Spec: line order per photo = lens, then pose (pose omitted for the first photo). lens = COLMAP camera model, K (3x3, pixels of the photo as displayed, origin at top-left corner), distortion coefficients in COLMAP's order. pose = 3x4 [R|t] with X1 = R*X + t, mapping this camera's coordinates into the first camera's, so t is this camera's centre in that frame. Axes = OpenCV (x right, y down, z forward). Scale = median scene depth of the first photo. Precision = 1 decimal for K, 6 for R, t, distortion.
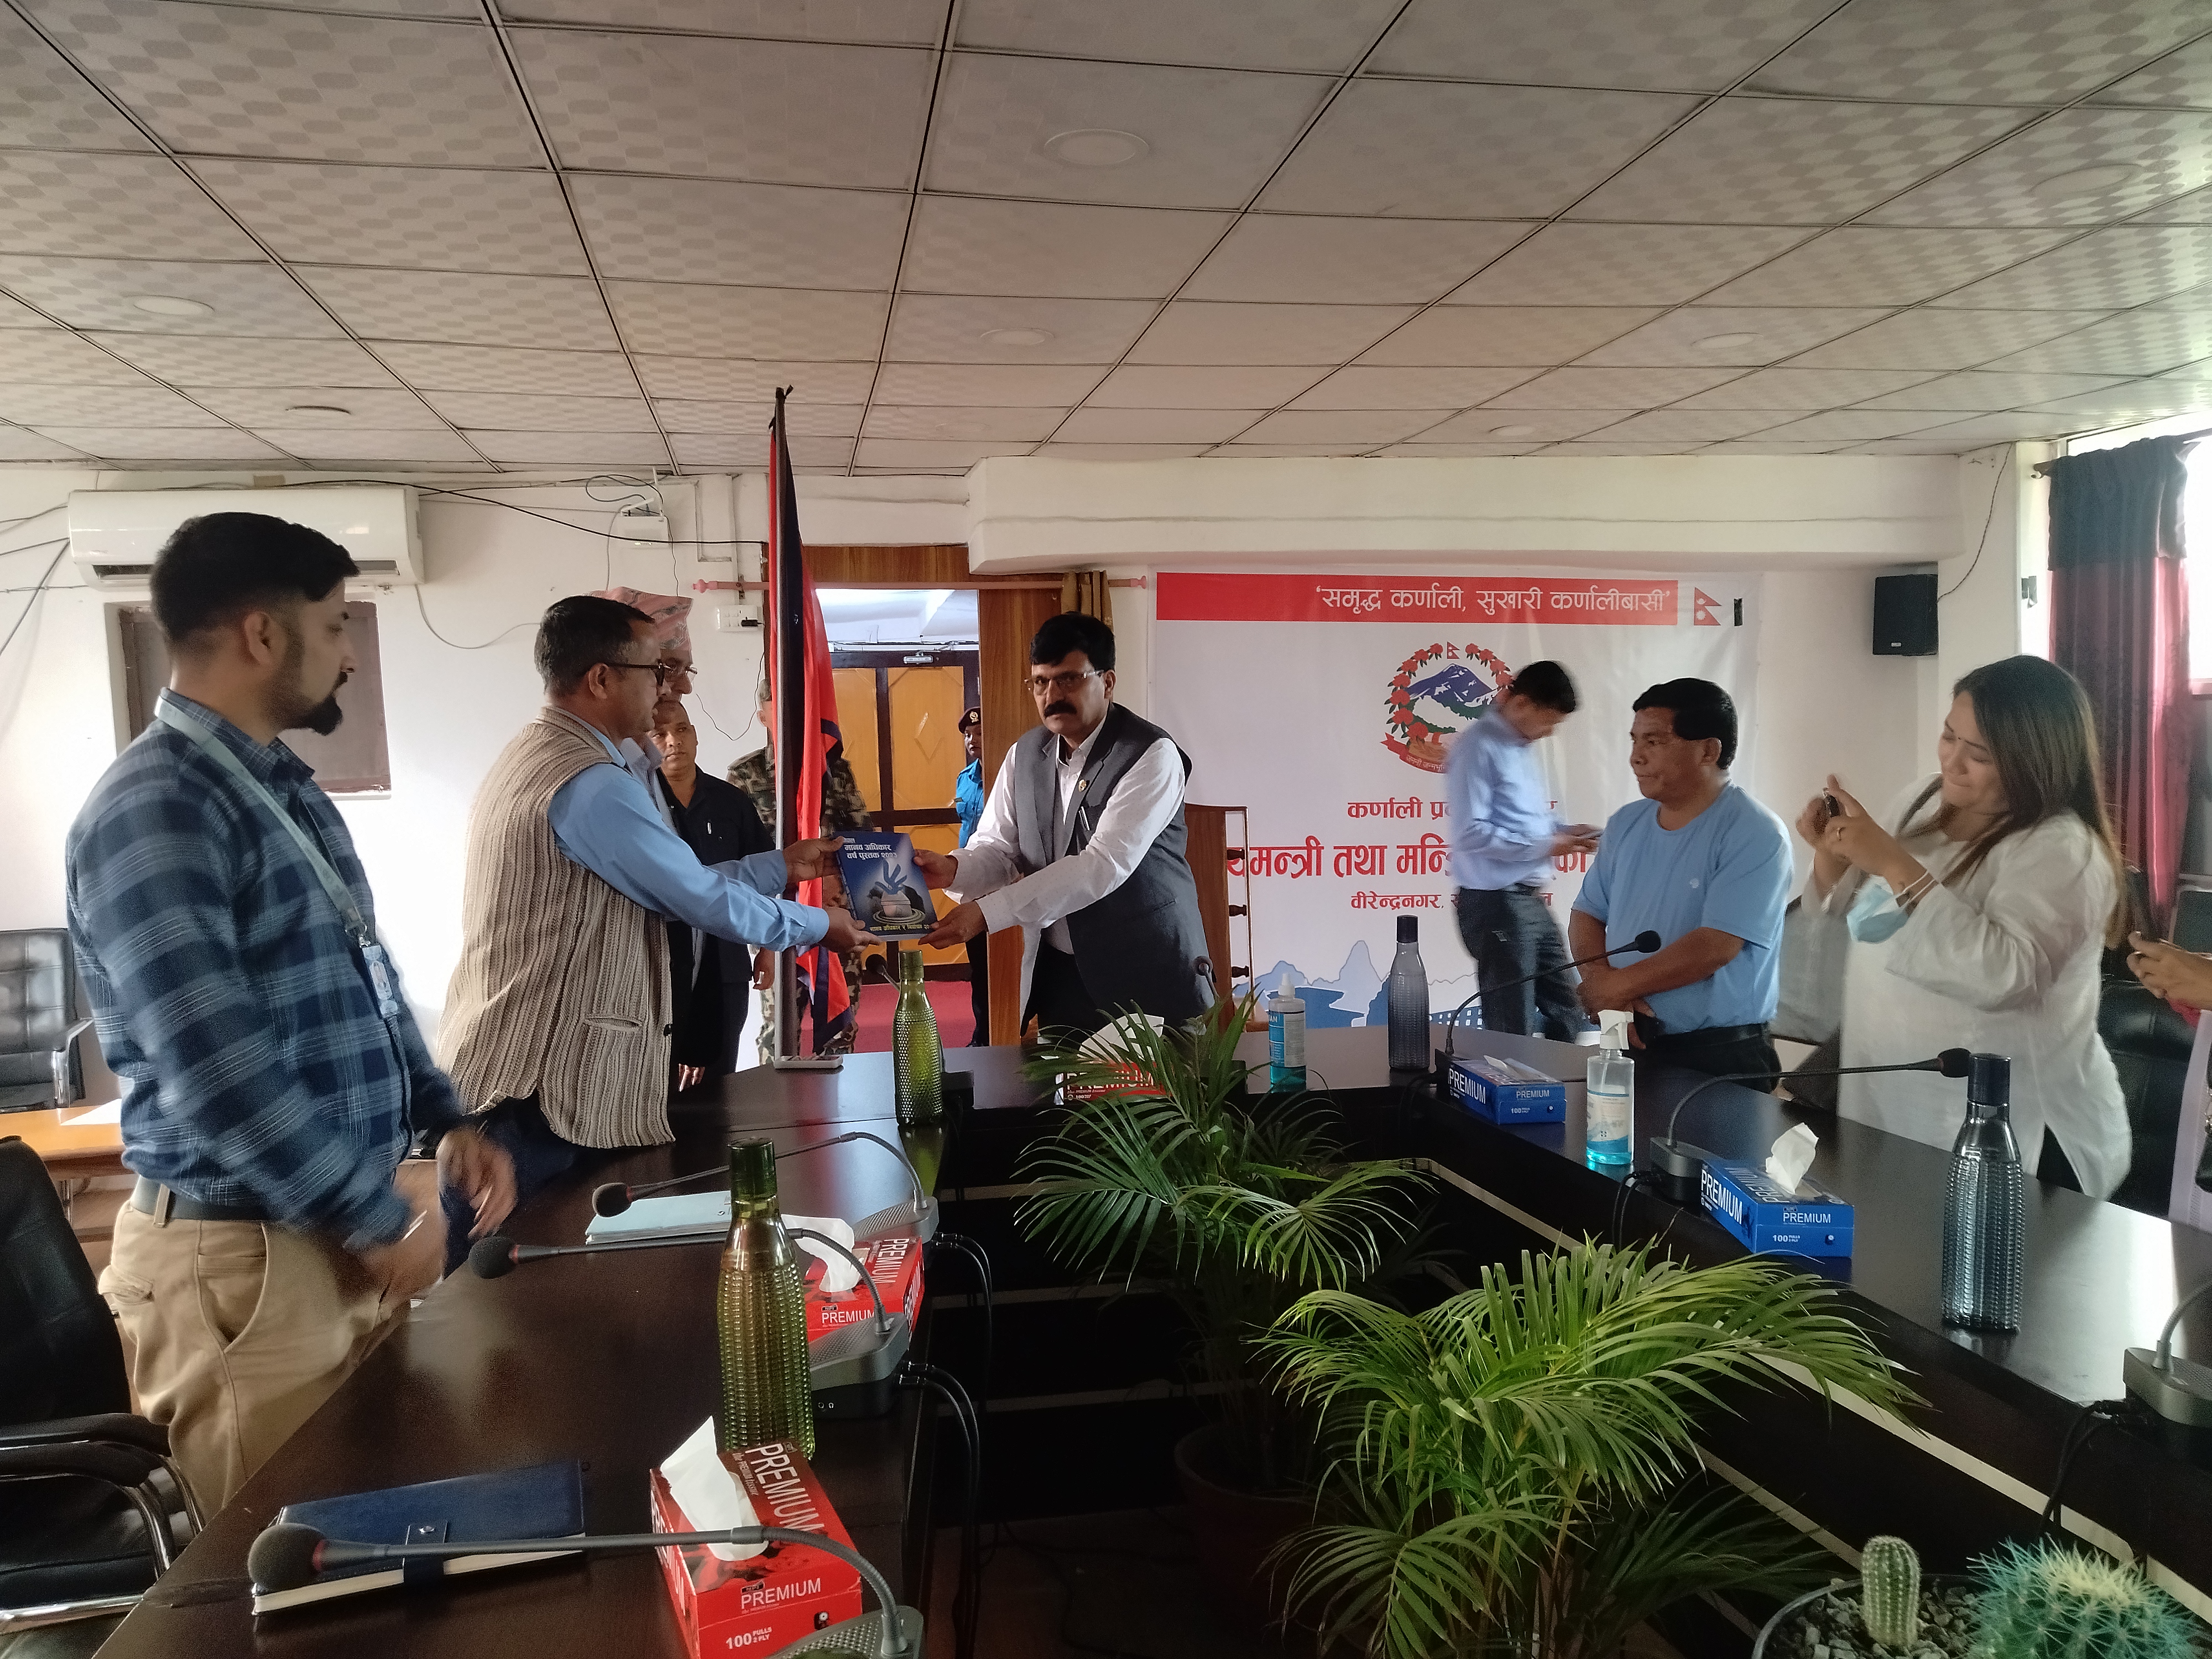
lens RADIAL K [[1734.2, 0, 1110.8], [0, 1734.2, 821.0], [0, 0, 1]] dist [0.120276, -0.209307]
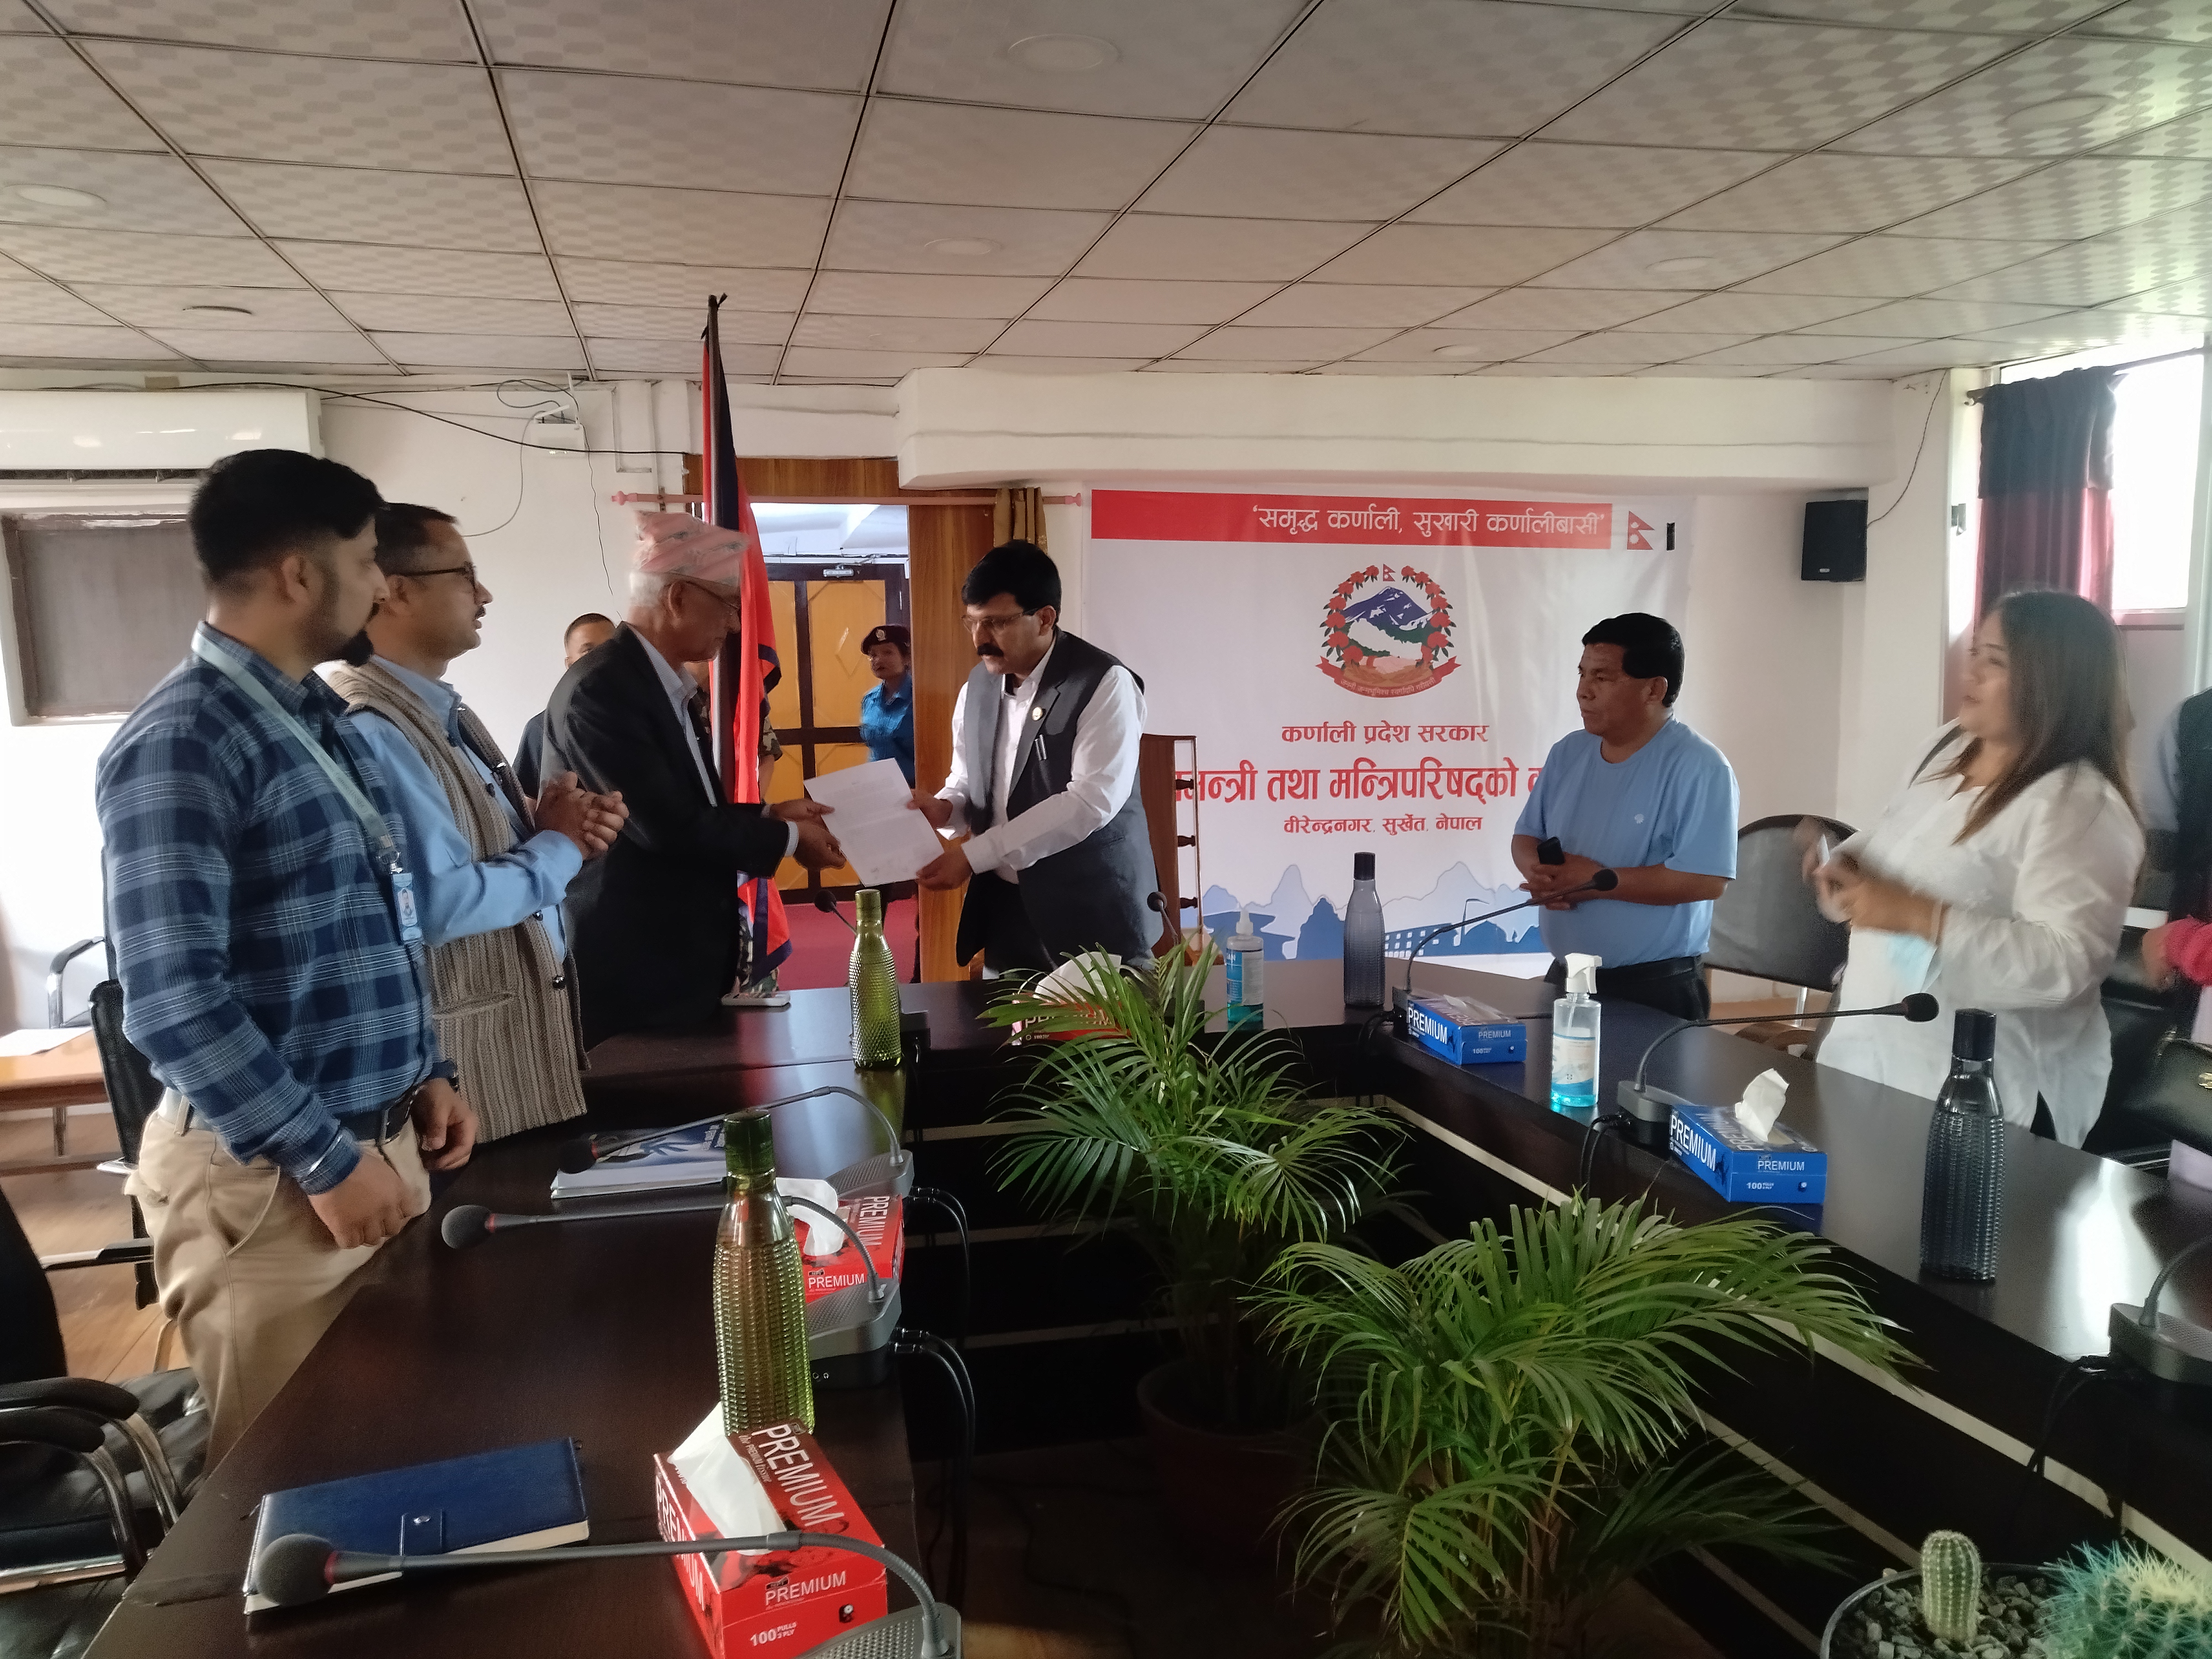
lens RADIAL K [[1742.2, 0, 1106.0], [0, 1742.2, 829.5], [0, 0, 1]] dist [0.107166, -0.179602]
pose [[0.998728, 0.002324, 0.050371, -0.025894], [-0.005163, 0.998401, 0.056296, -0.013341], [-0.050160, -0.056485, 0.997143, 0.014479]]
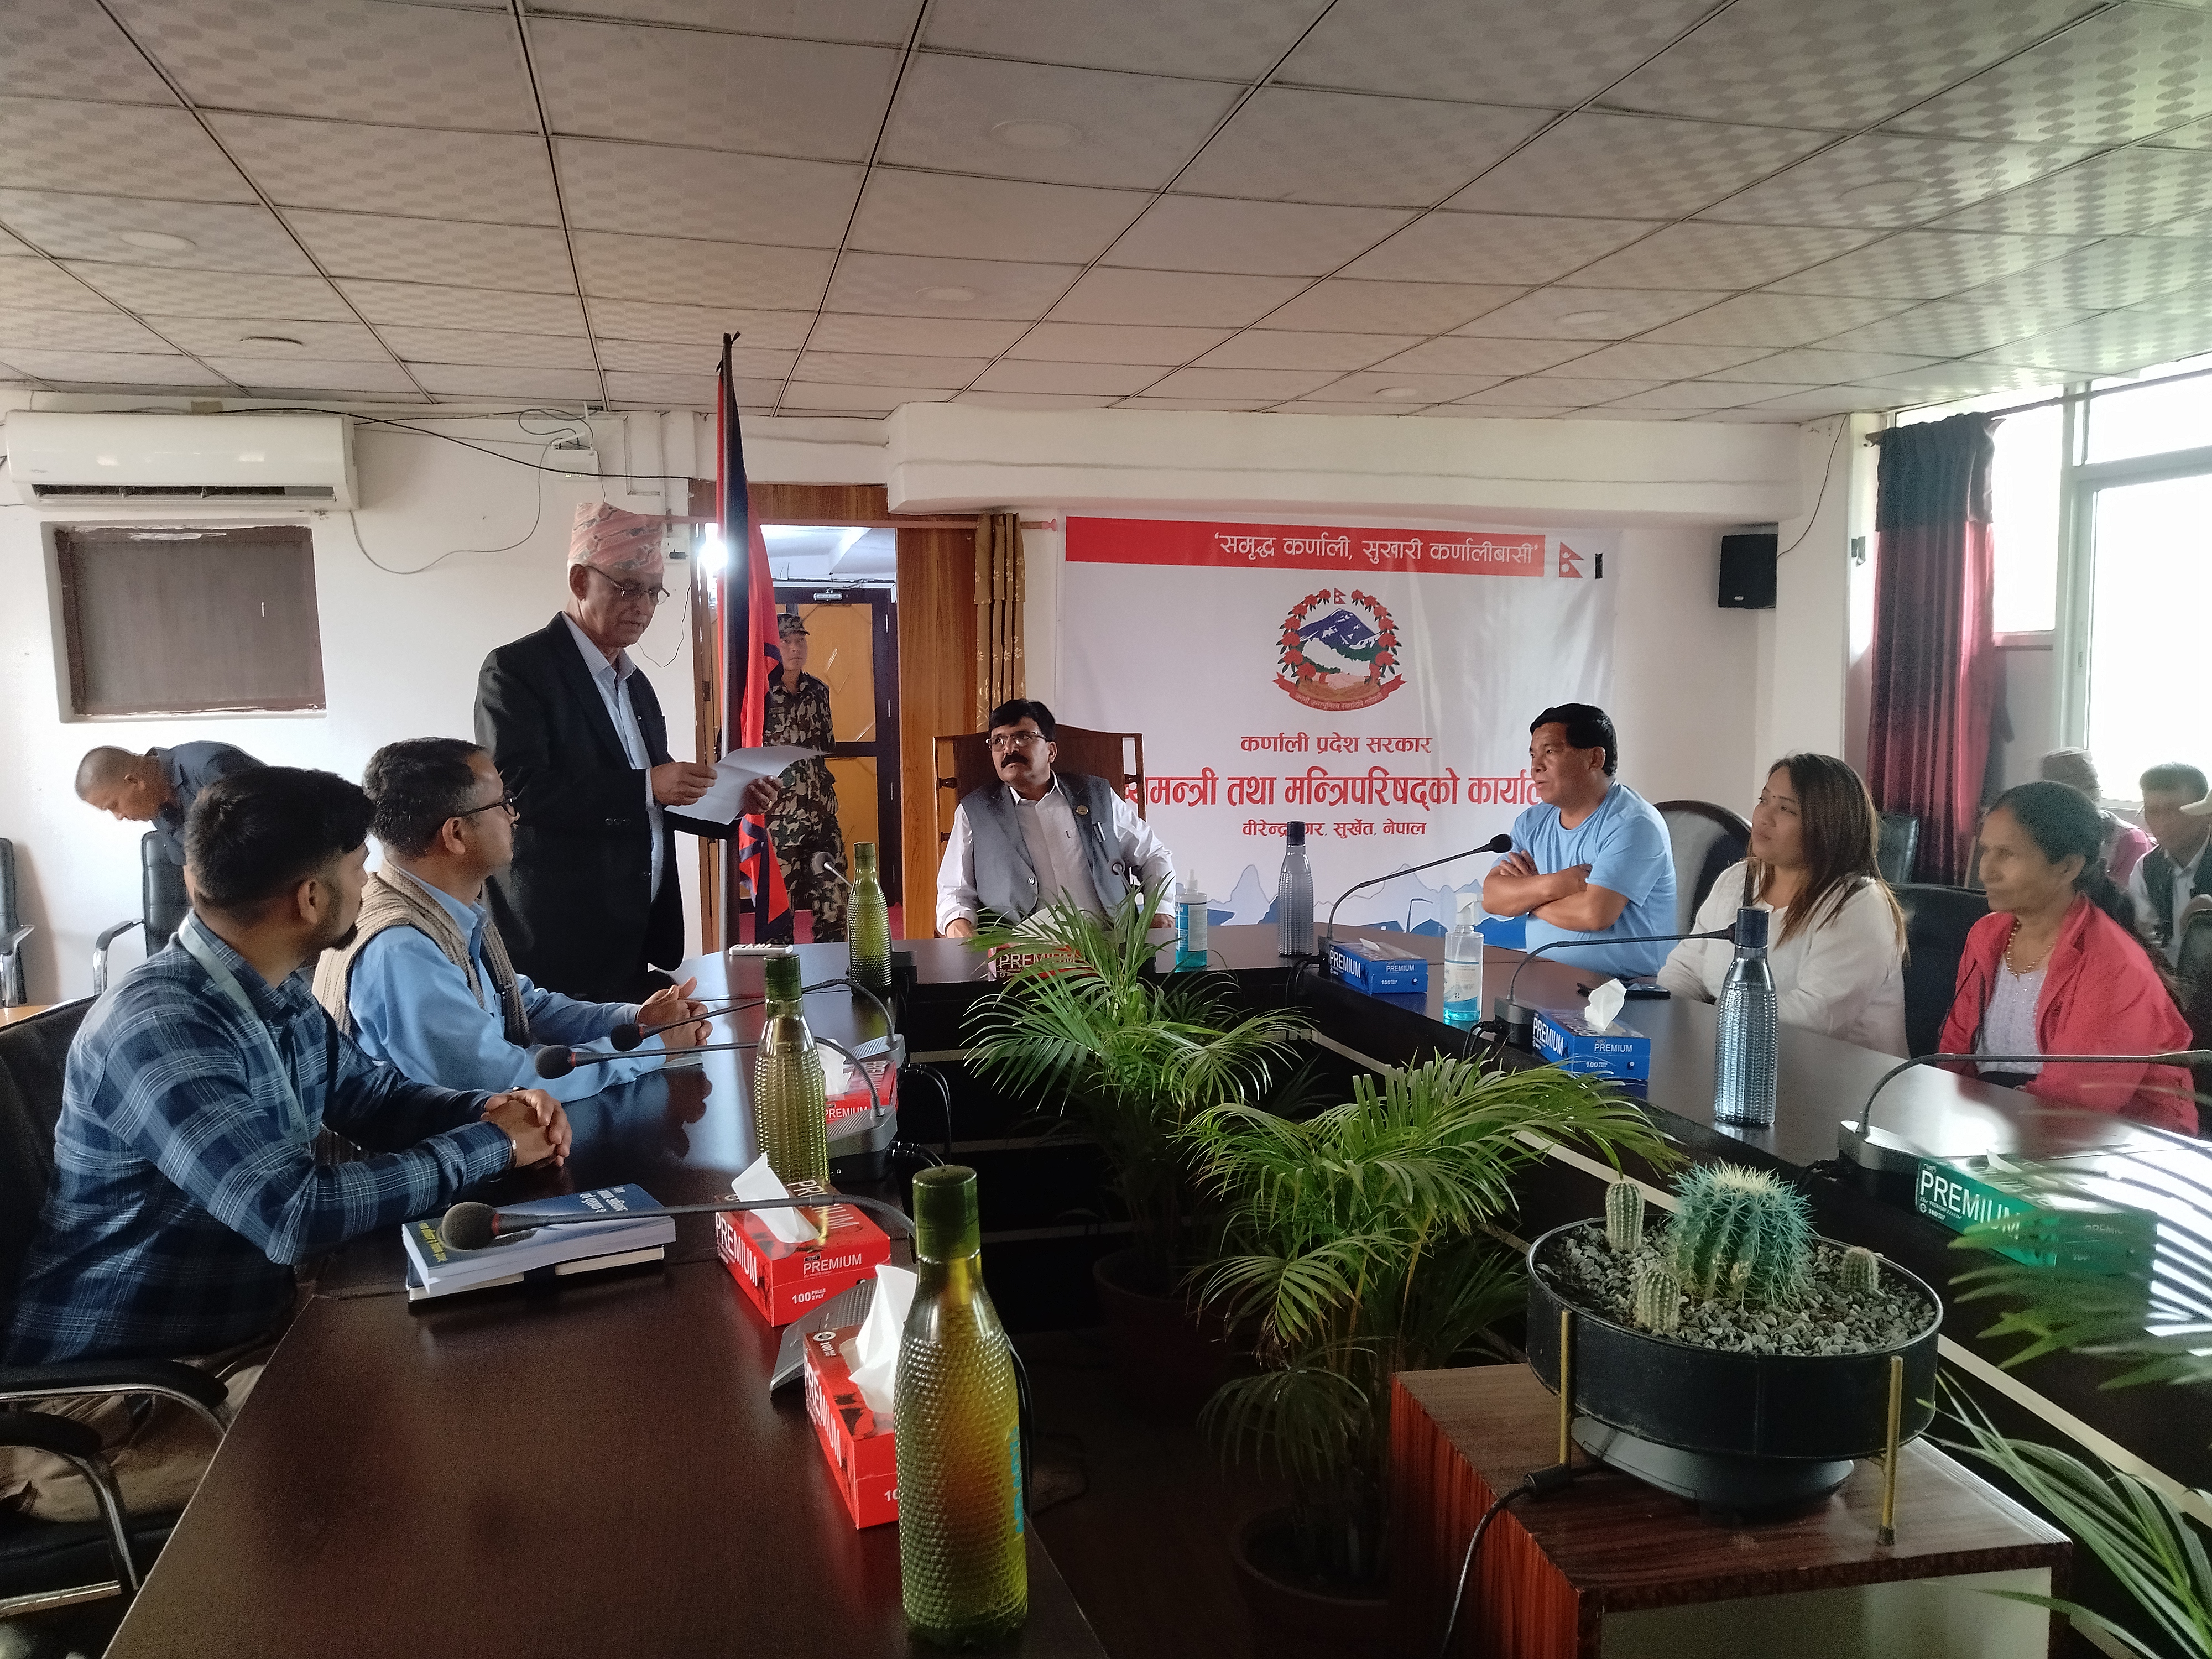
lens RADIAL K [[1734.3, 0, 1120.7], [0, 1734.3, 830.3], [0, 0, 1]] dist [0.112861, -0.183014]
pose [[0.997469, 0.009789, 0.070421, -0.023592], [-0.012204, 0.999349, 0.033944, 0.021634], [-0.070043, -0.034718, 0.996940, -0.121248]]
